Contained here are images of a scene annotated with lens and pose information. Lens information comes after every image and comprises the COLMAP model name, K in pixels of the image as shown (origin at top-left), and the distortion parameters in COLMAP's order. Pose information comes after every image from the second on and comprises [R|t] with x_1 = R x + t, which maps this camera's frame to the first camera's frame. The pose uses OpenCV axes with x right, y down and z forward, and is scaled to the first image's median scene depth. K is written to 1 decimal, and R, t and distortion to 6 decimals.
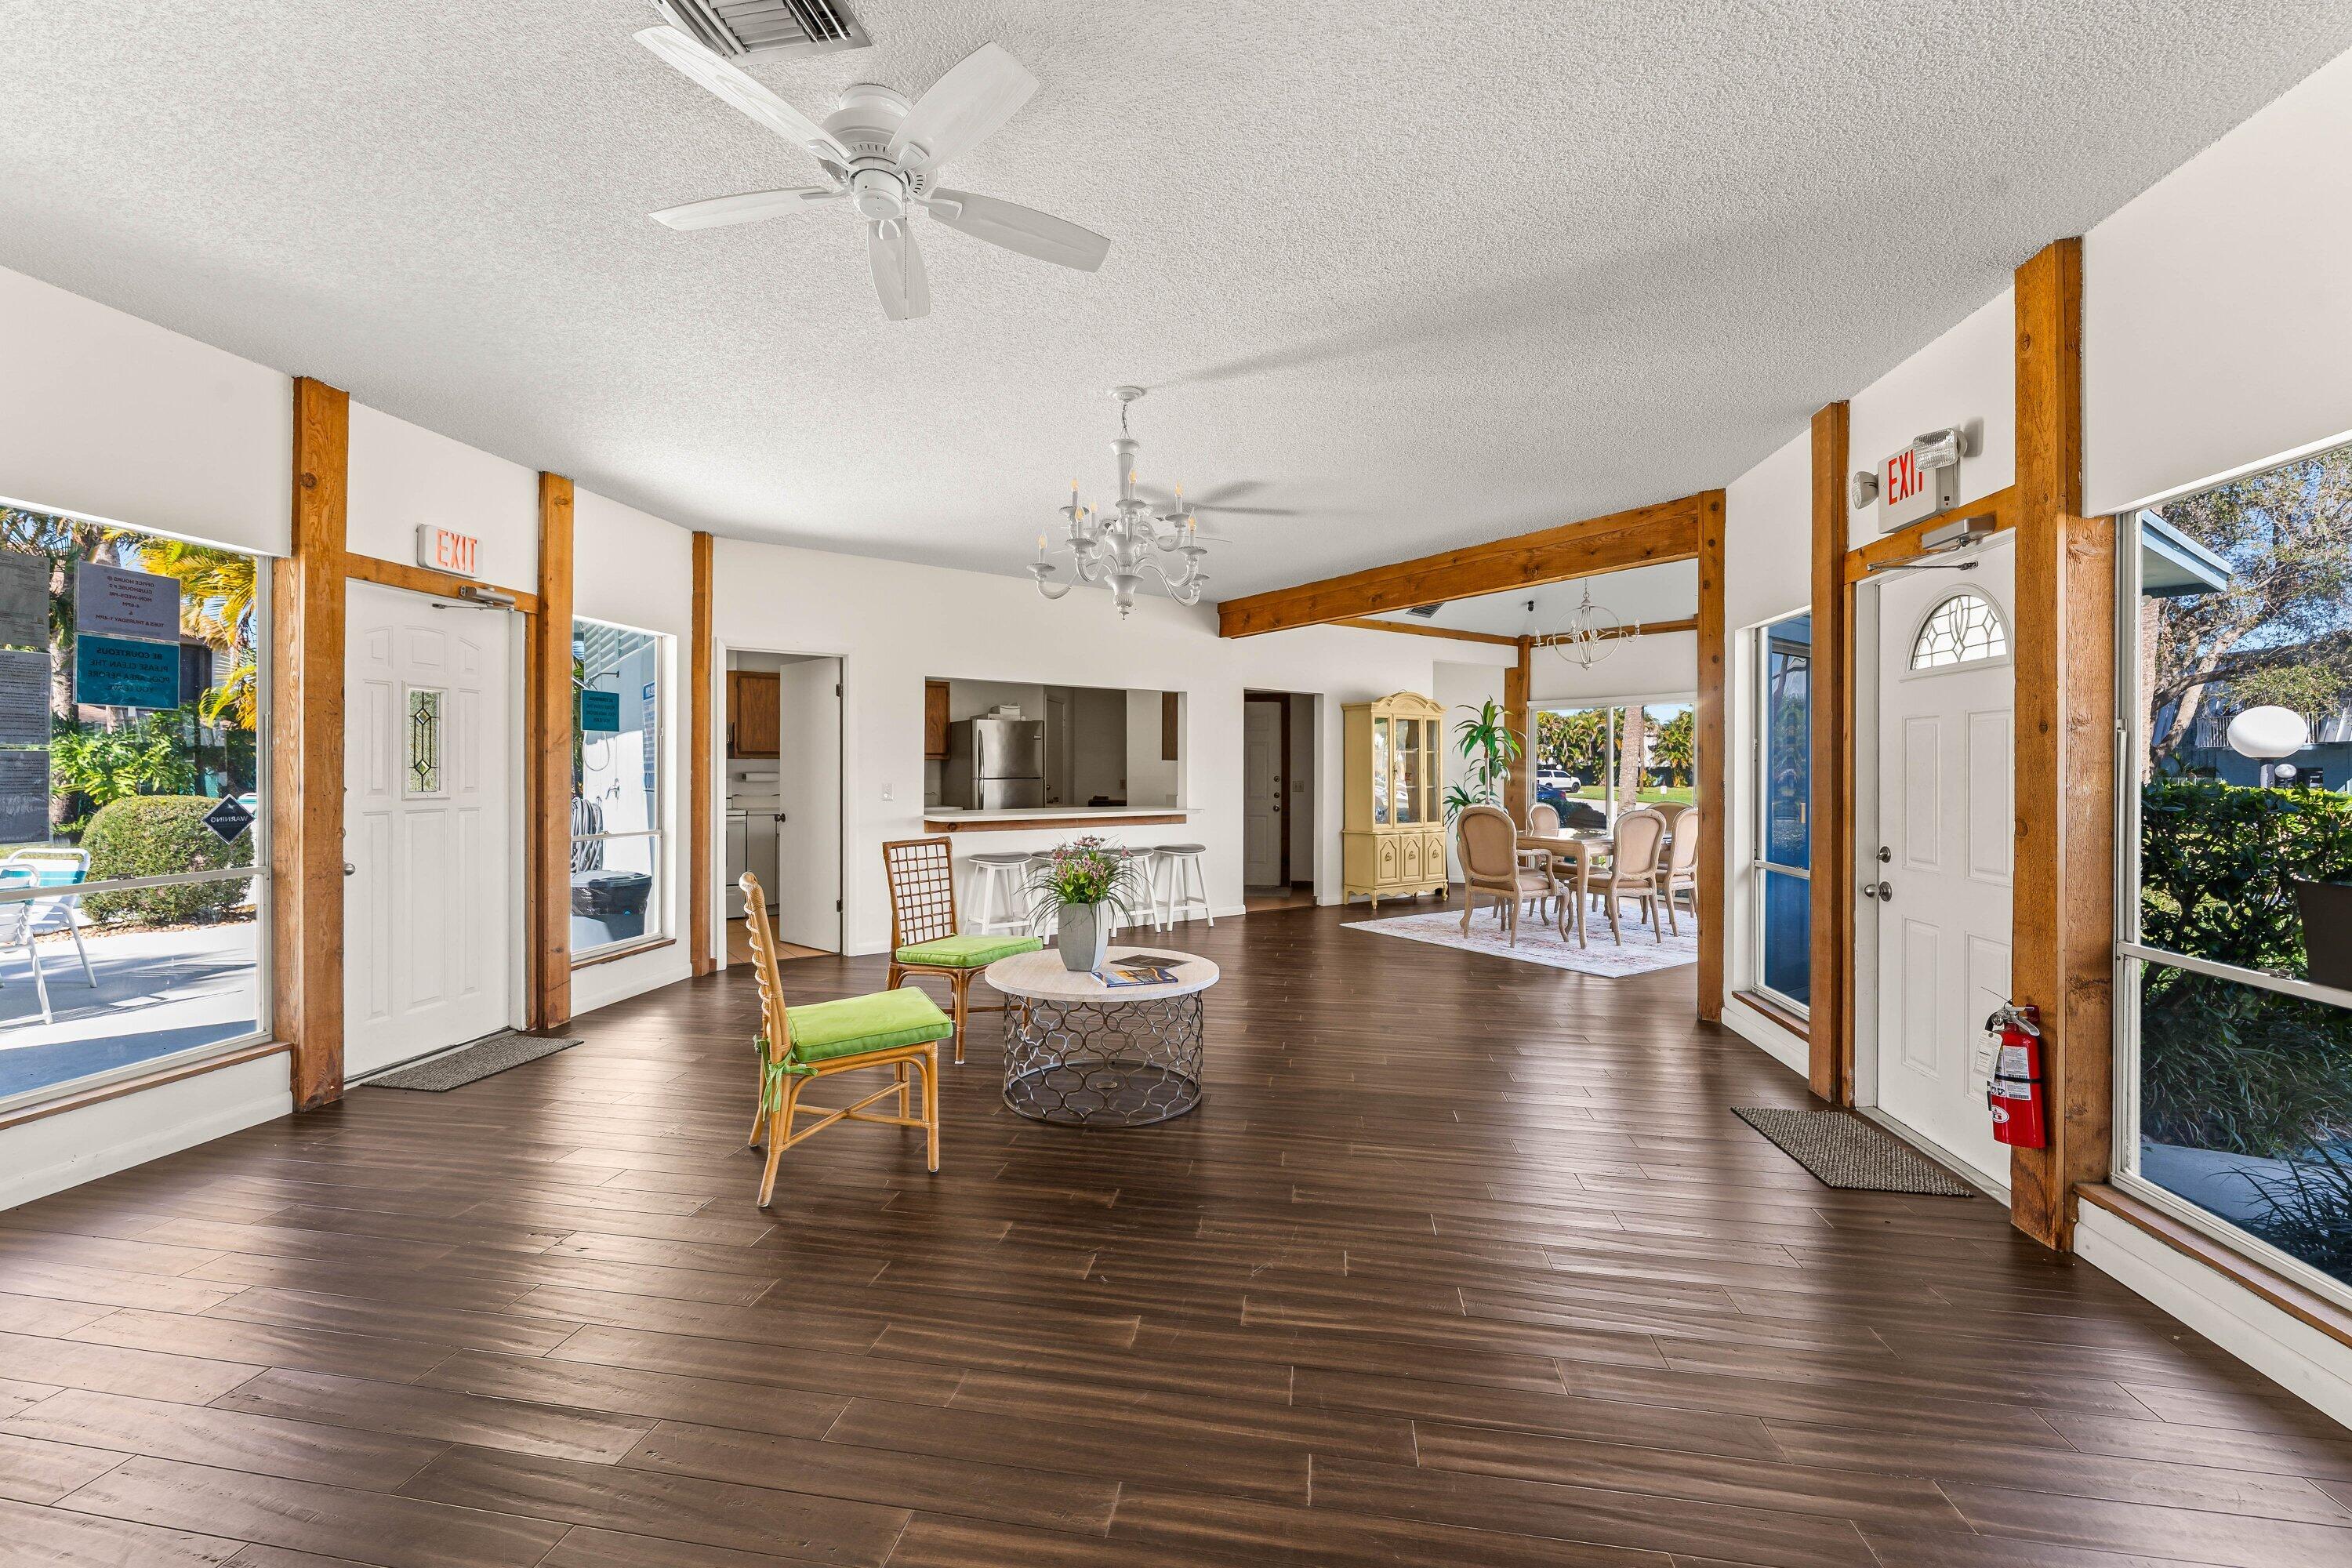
lens RADIAL K [[933.8, 0, 1156.0], [0, 933.8, 765.9], [0, 0, 1]] dist [0.000328, 0.000022]
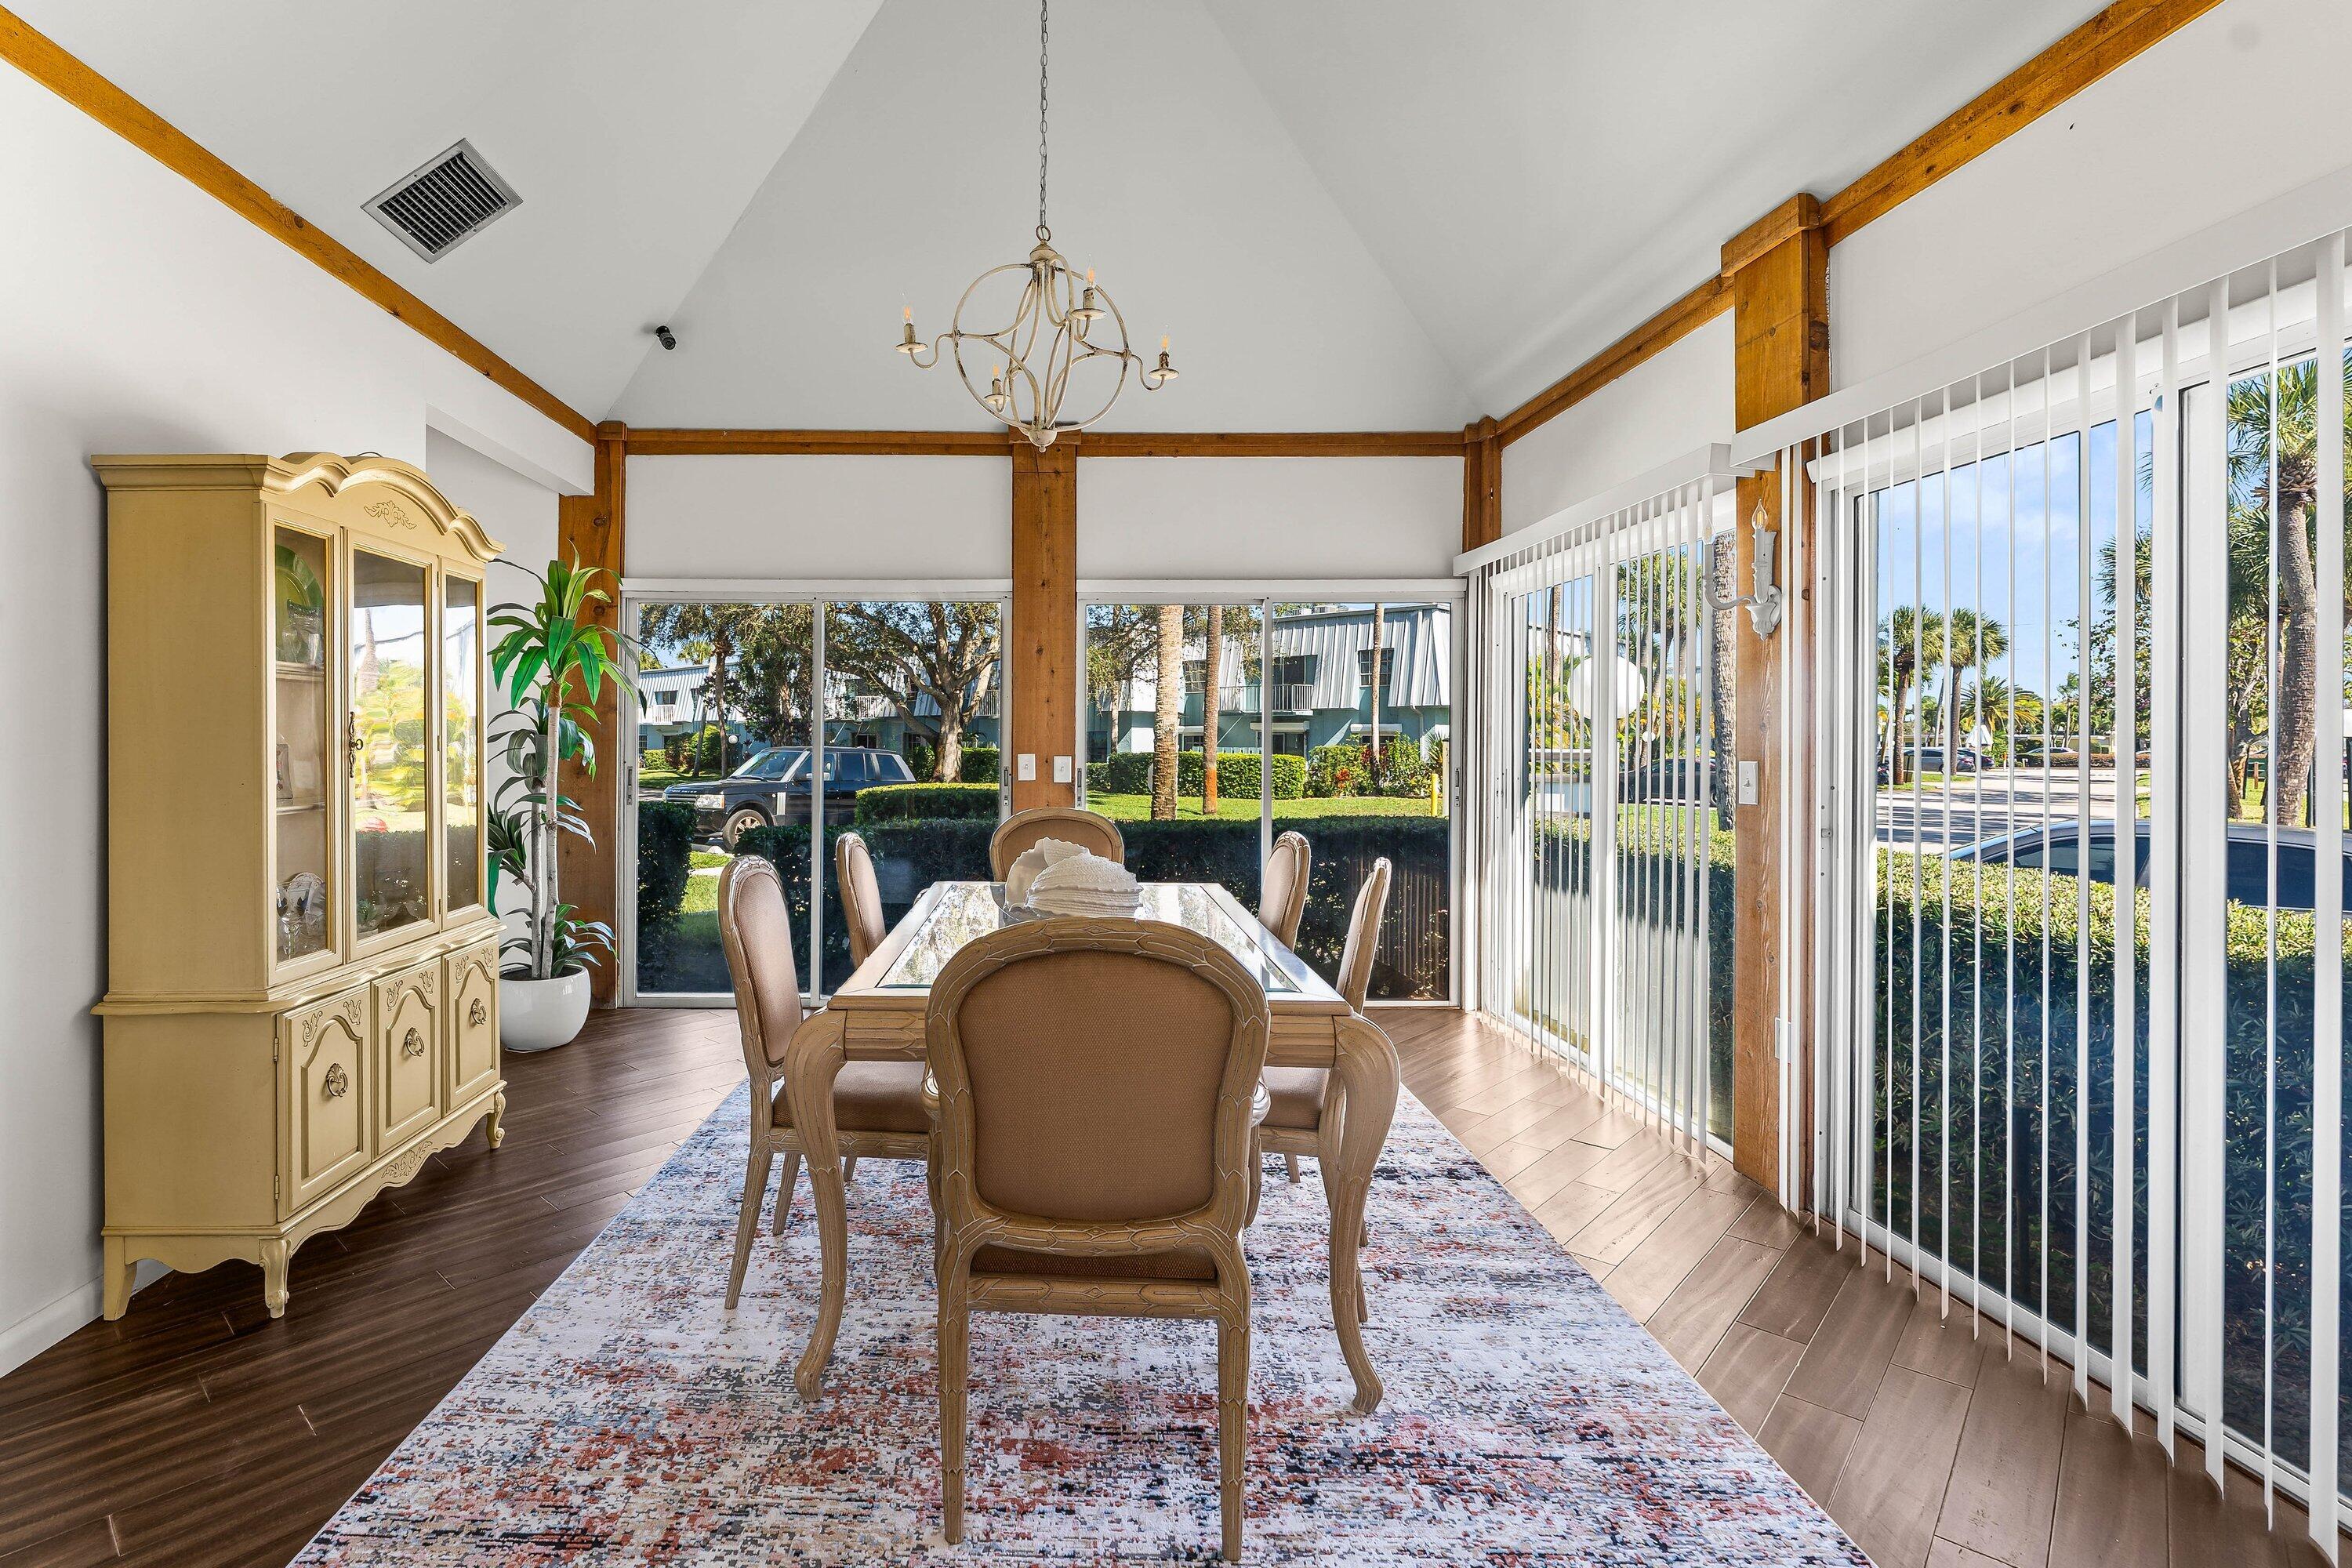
lens RADIAL K [[1127.1, 0, 1086.8], [0, 1127.1, 734.9], [0, 0, 1]] dist [-0.004991, -0.000779]
pose [[0.554618, -0.001770, 0.832103, 0.104211], [-0.001113, 0.999995, 0.002868, 0.001444], [-0.832104, -0.002517, 0.554613, 0.639110]]
